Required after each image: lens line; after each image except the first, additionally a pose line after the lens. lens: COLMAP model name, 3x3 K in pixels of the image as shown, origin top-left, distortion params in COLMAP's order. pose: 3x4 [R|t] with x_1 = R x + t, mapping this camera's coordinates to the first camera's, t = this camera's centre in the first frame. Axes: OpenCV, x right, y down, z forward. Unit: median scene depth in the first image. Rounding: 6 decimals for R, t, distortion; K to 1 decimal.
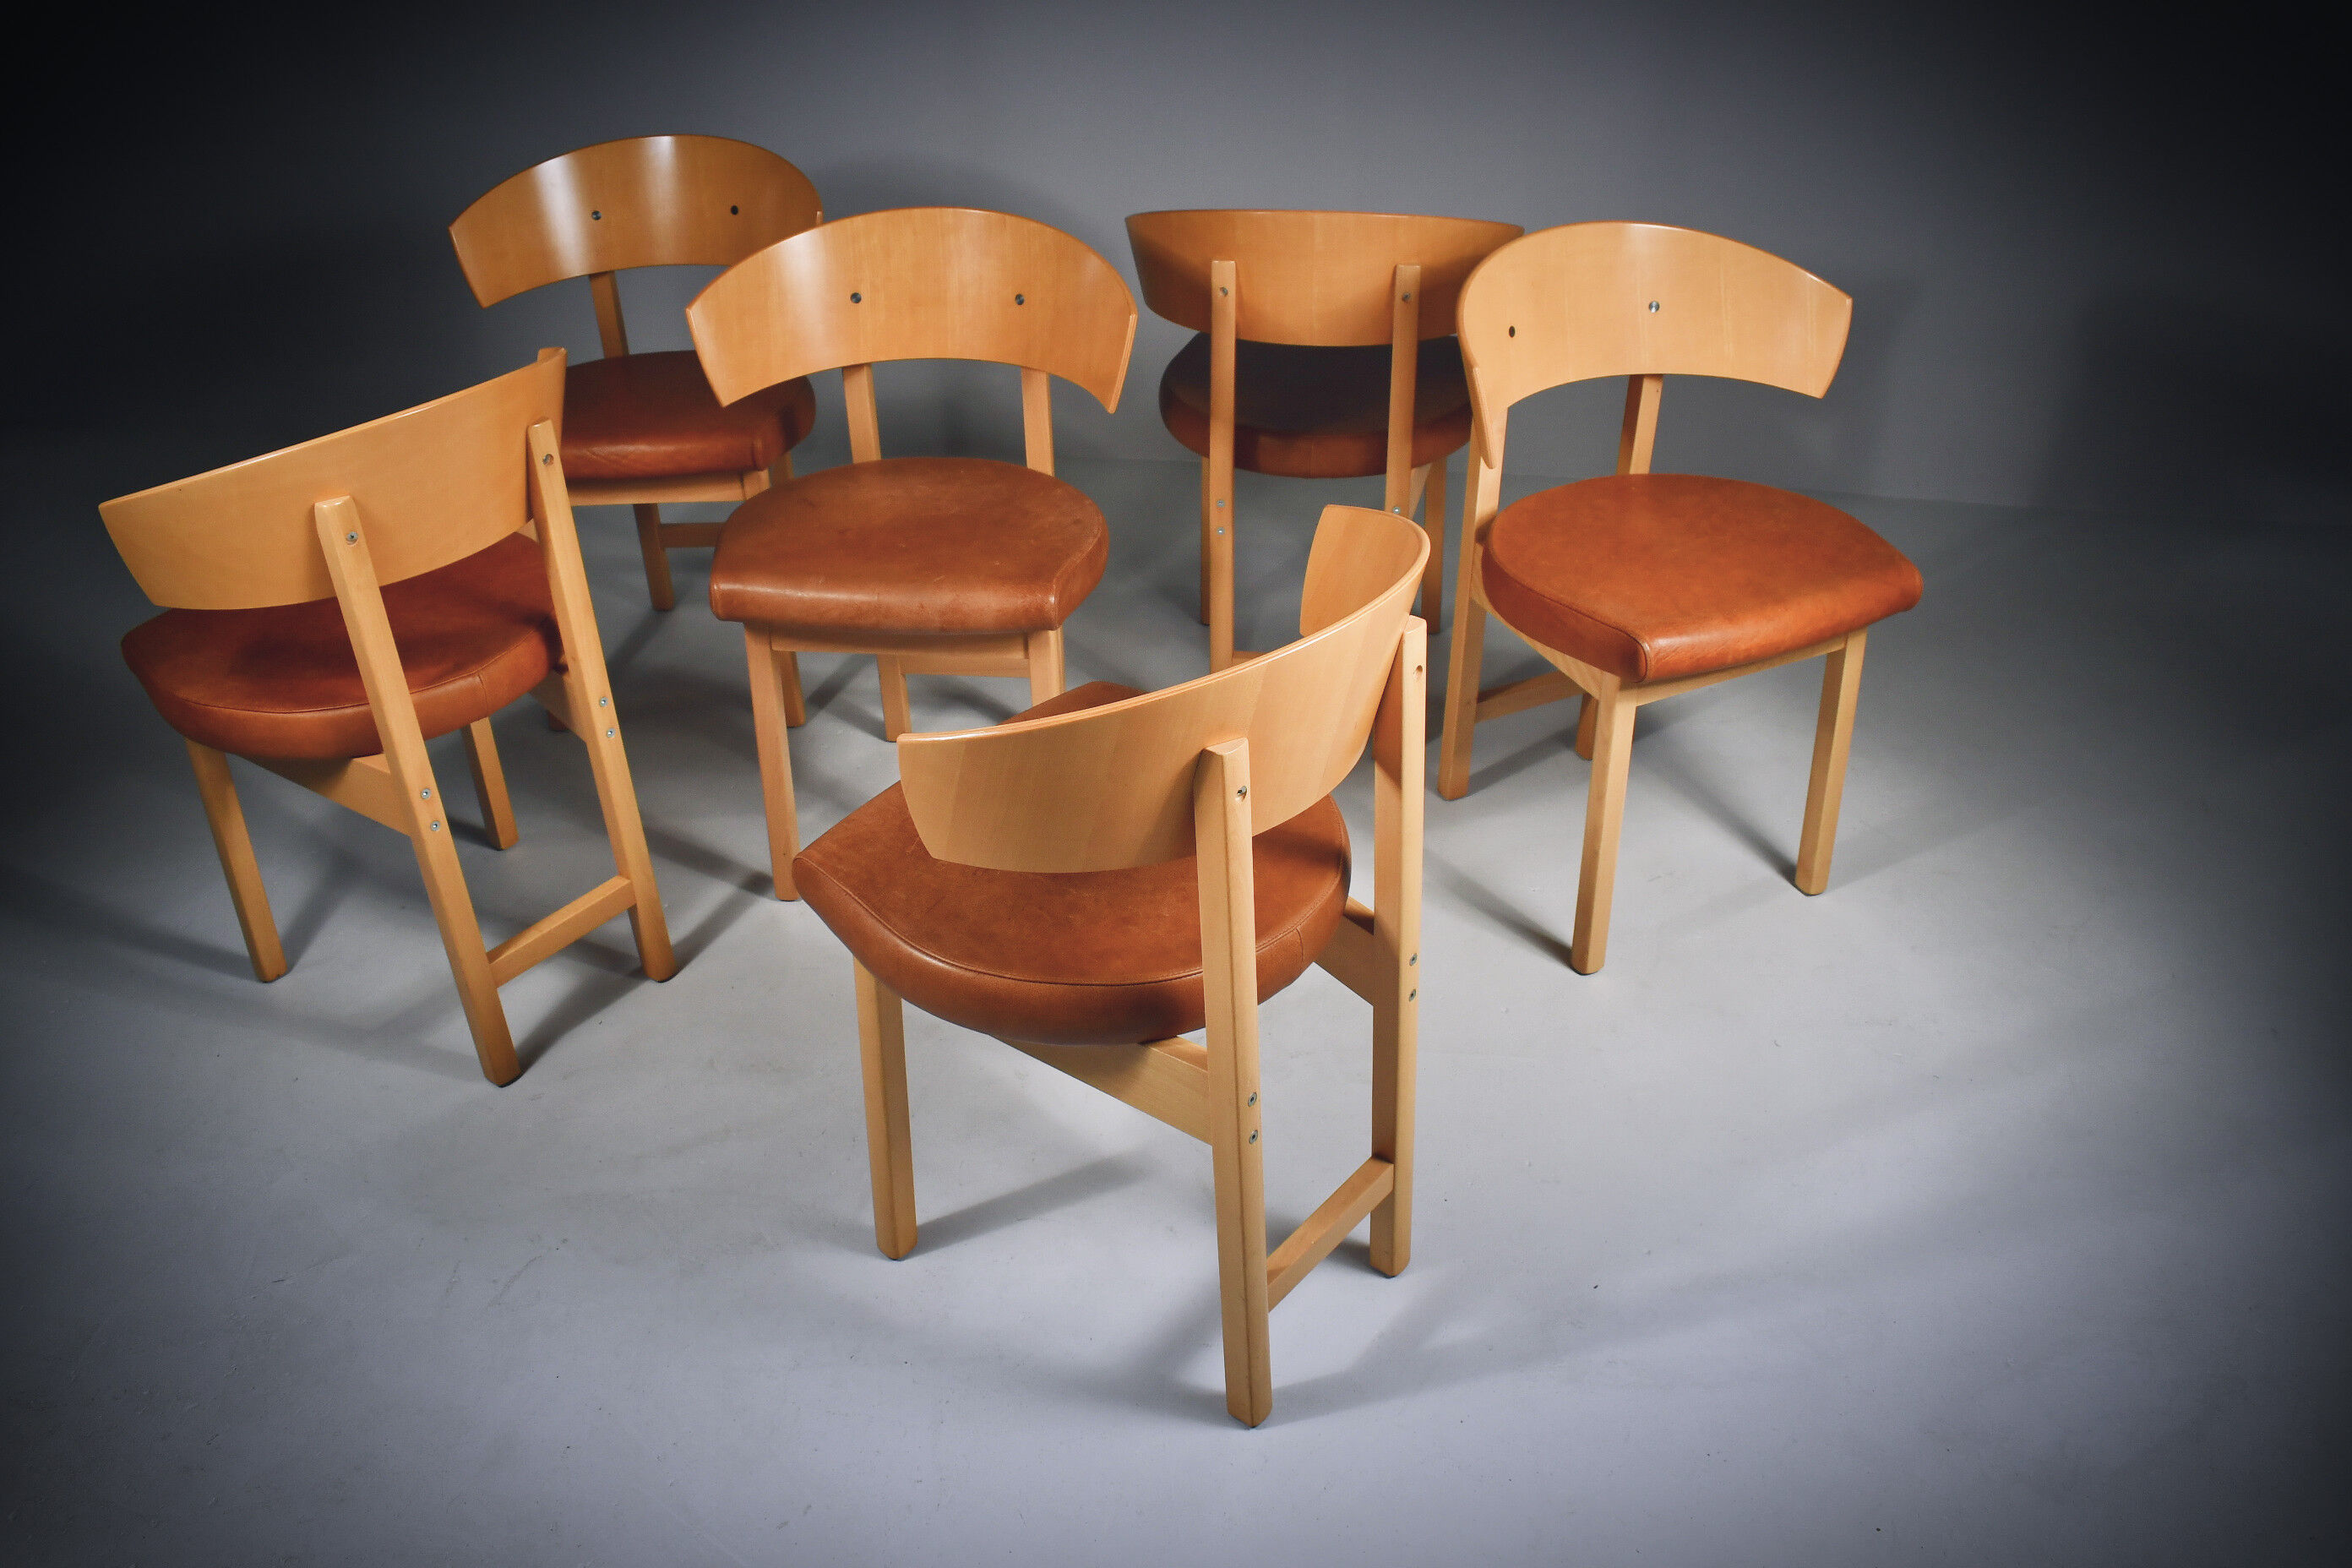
lens RADIAL K [[1866.5, 0, 1176.0], [0, 1866.5, 784.0], [0, 0, 1]] dist [-0.090112, -0.002711]
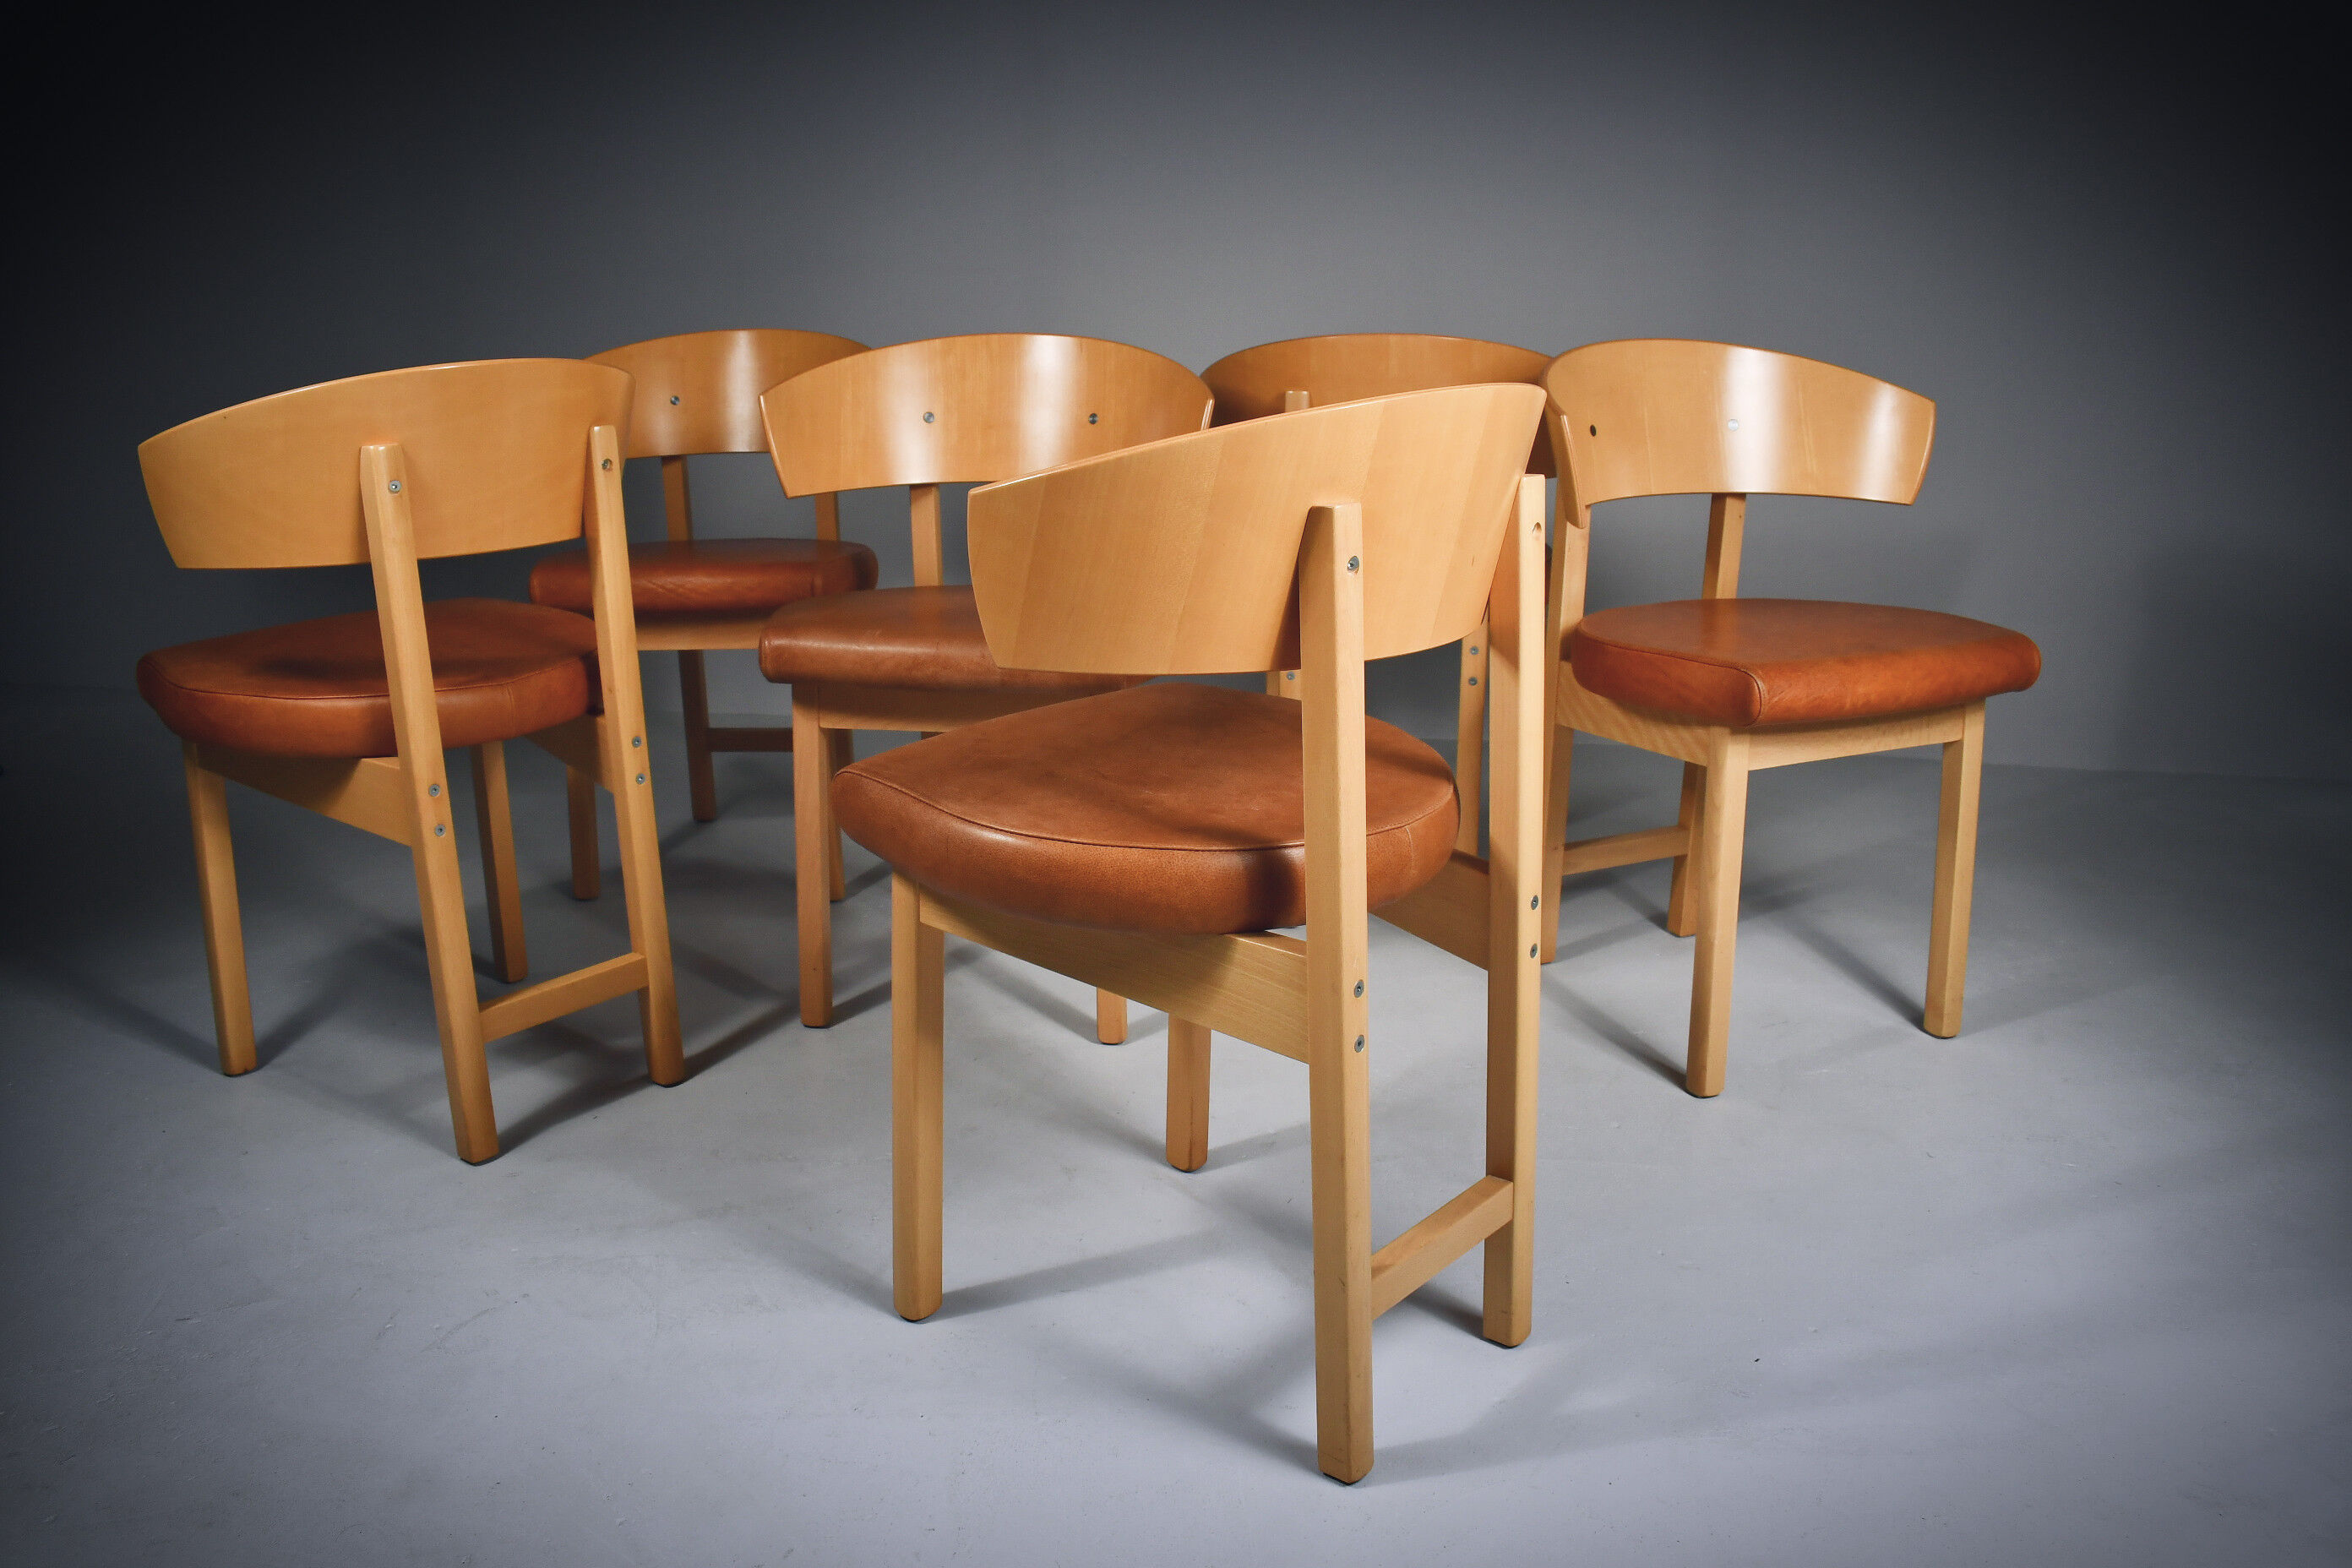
lens RADIAL K [[1840.8, 0, 1176.0], [0, 1840.8, 784.0], [0, 0, 1]] dist [-0.095705, 0.009249]
pose [[0.999673, 0.017443, -0.018719, -0.021033], [-0.022133, 0.956568, -0.290666, 0.247331], [0.012836, 0.290985, 0.956641, 0.134918]]
